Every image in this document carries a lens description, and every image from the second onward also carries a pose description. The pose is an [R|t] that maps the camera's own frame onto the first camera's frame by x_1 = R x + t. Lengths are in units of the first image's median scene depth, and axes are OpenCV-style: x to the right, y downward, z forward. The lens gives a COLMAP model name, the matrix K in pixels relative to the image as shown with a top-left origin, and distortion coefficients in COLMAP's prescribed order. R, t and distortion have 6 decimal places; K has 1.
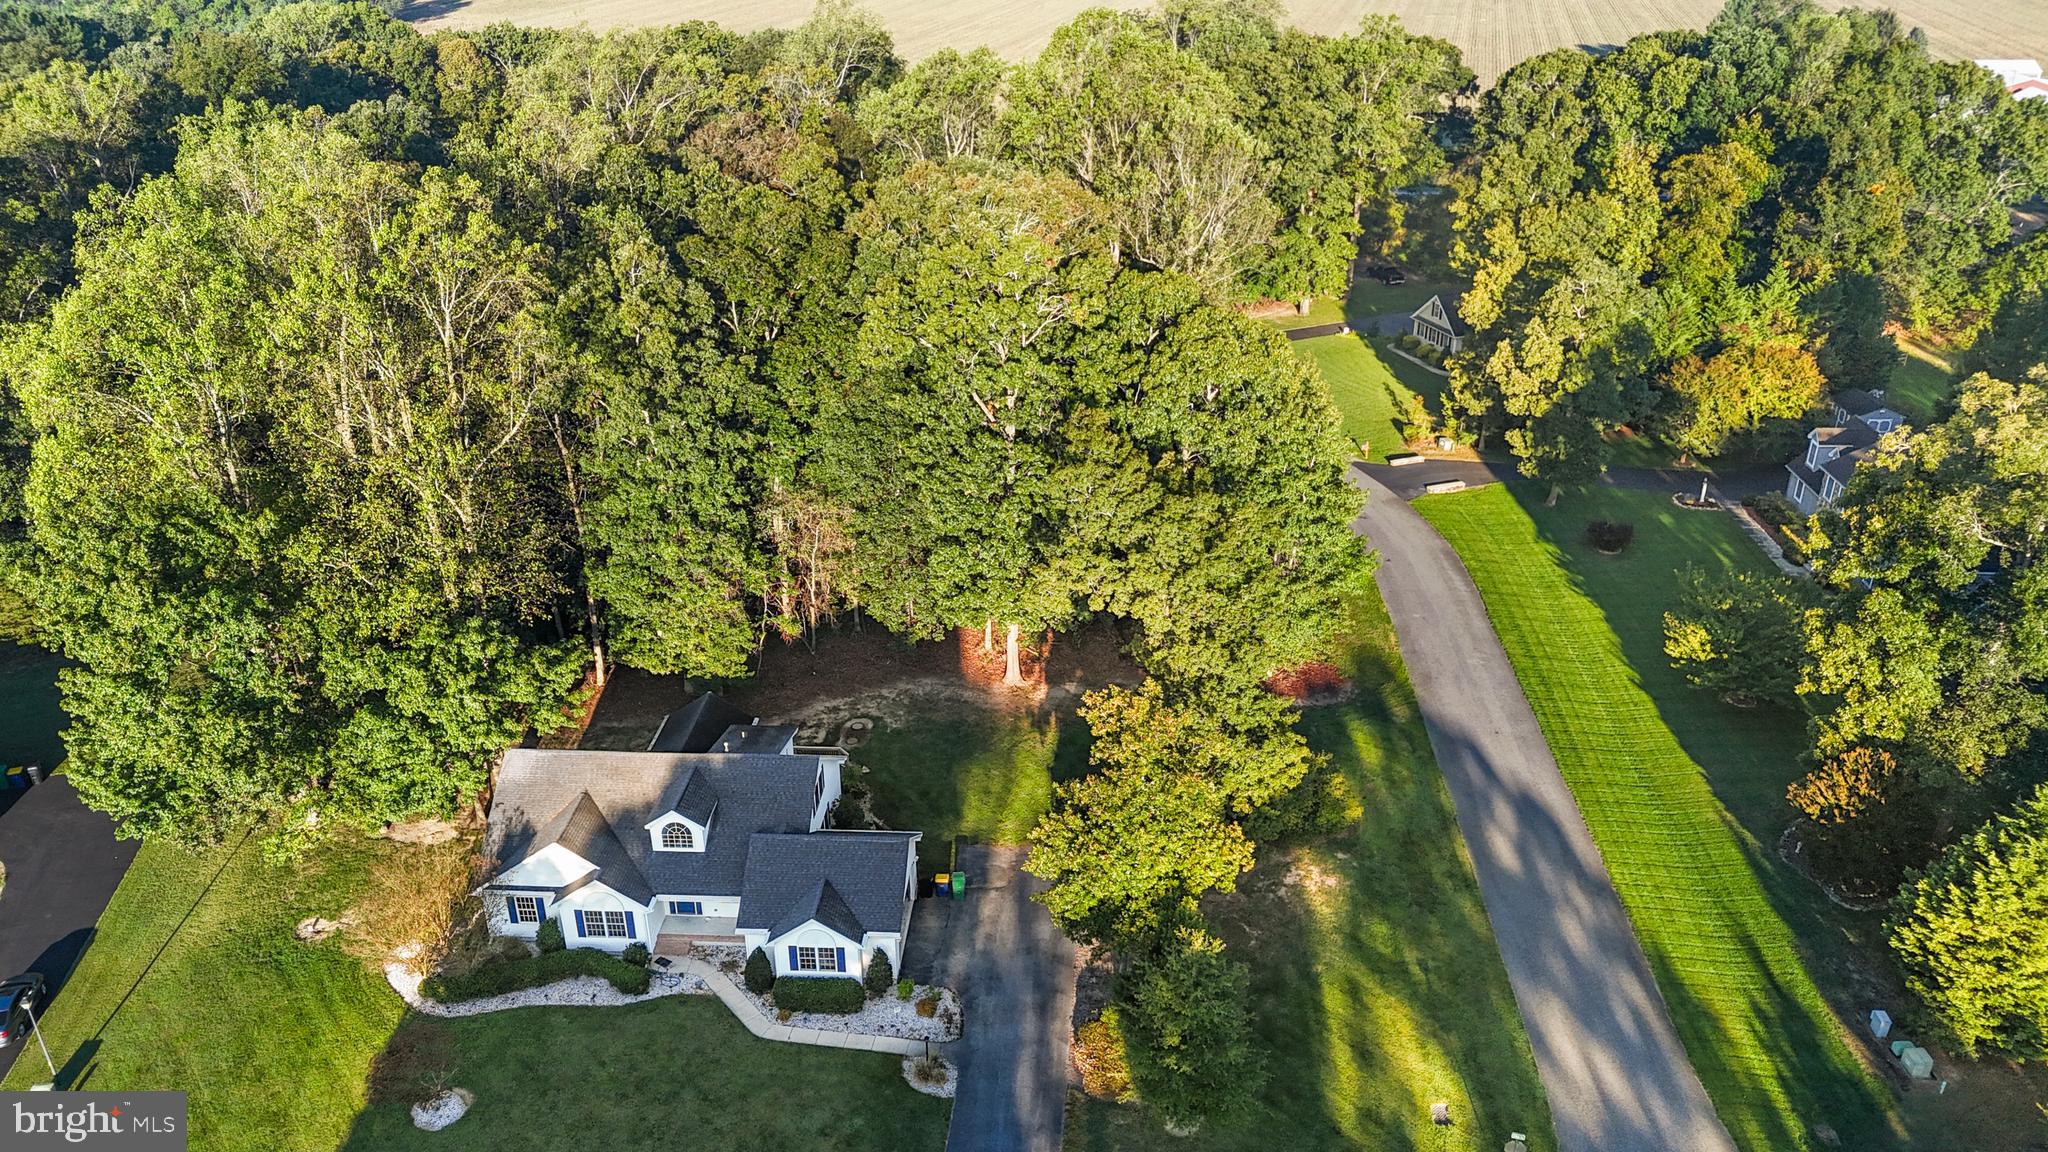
lens RADIAL K [[1504.9, 0, 1025.8], [0, 1504.9, 581.8], [0, 0, 1]] dist [0.081569, -0.091354]
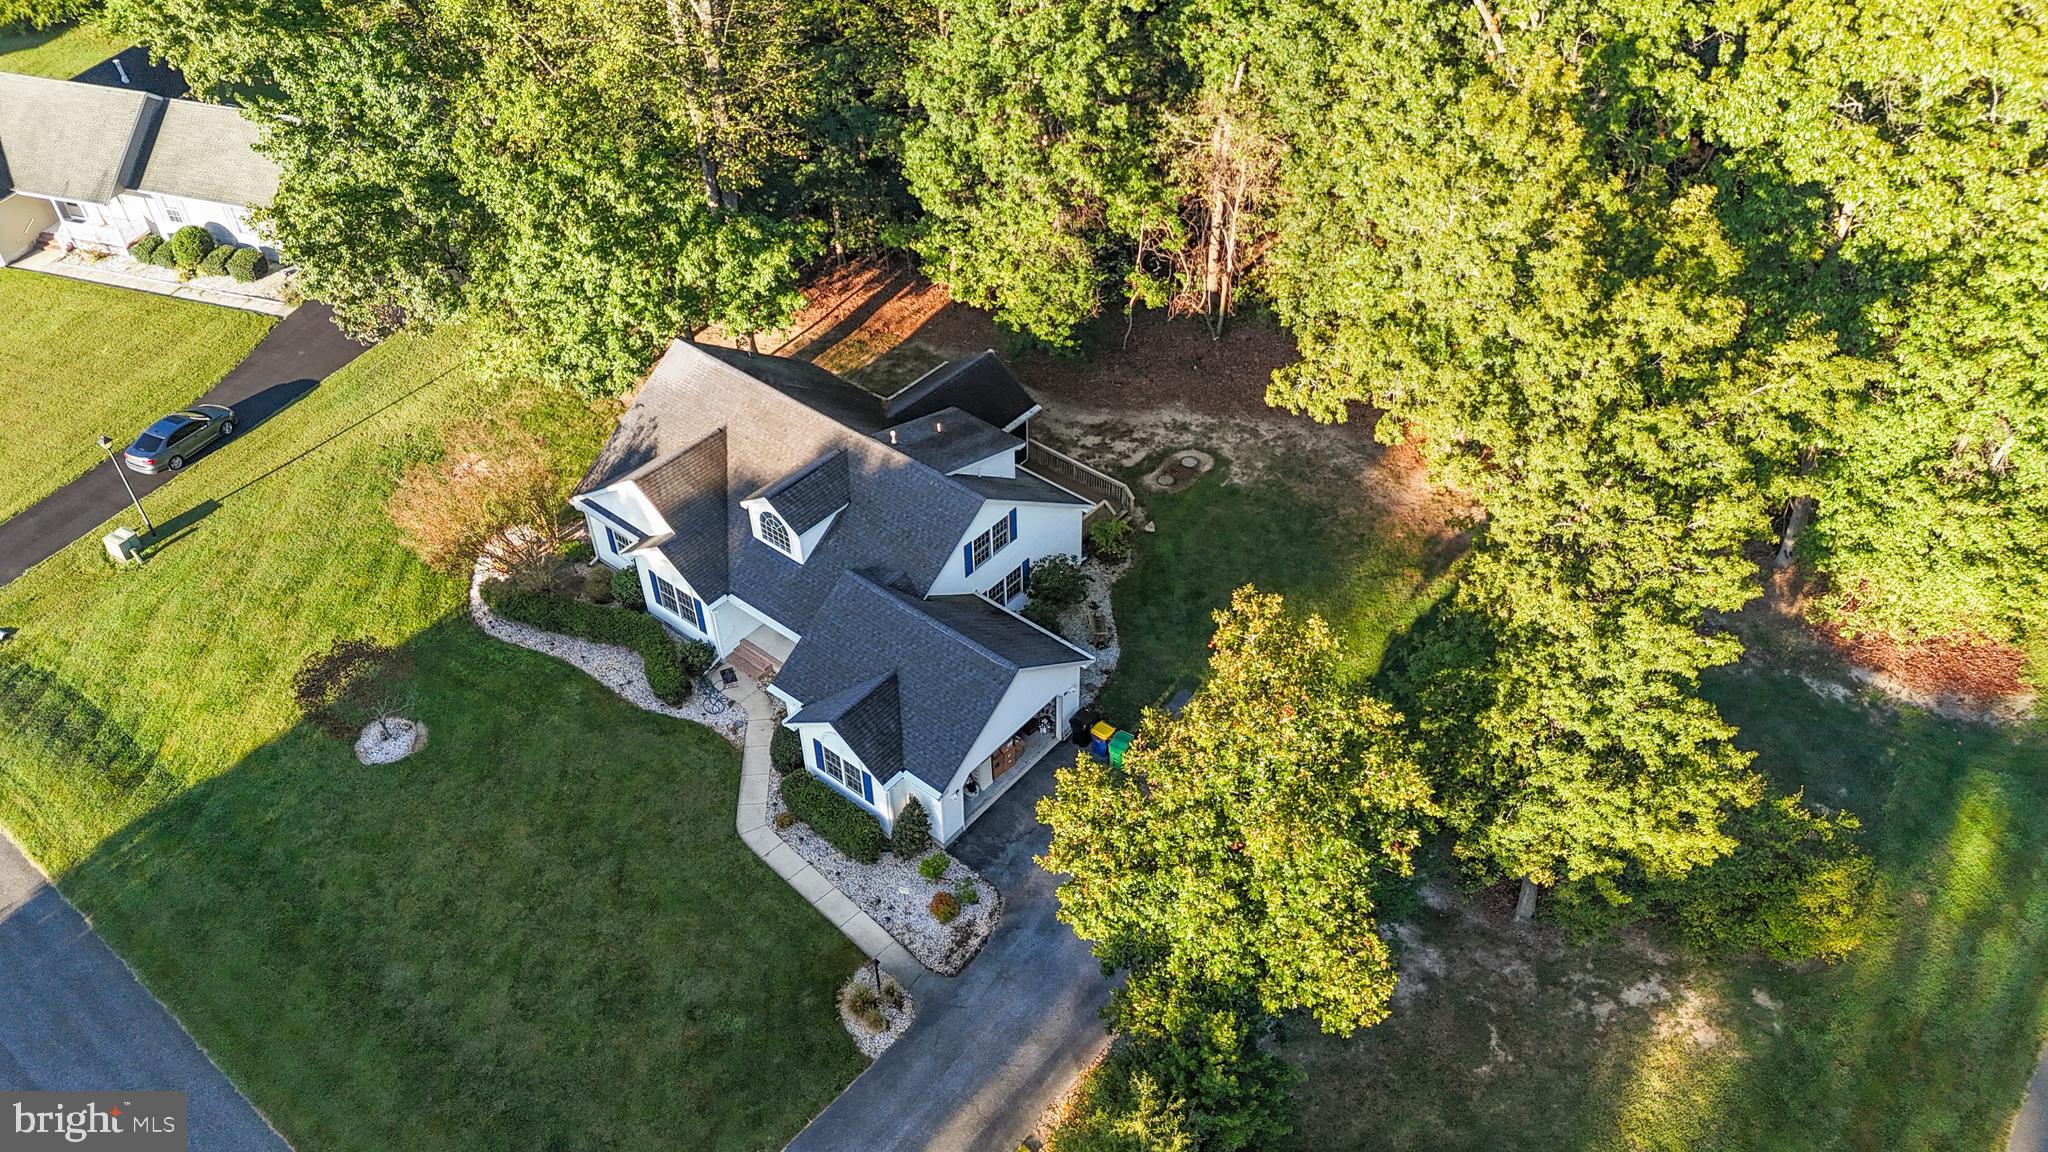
lens RADIAL K [[1478.3, 0, 1026.5], [0, 1478.3, 587.5], [0, 0, 1]] dist [0.084164, -0.078533]
pose [[0.810852, 0.390716, -0.435730, 0.194773], [-0.261744, 0.908009, 0.327124, -0.074428], [0.523459, -0.151199, 0.838528, 0.478120]]
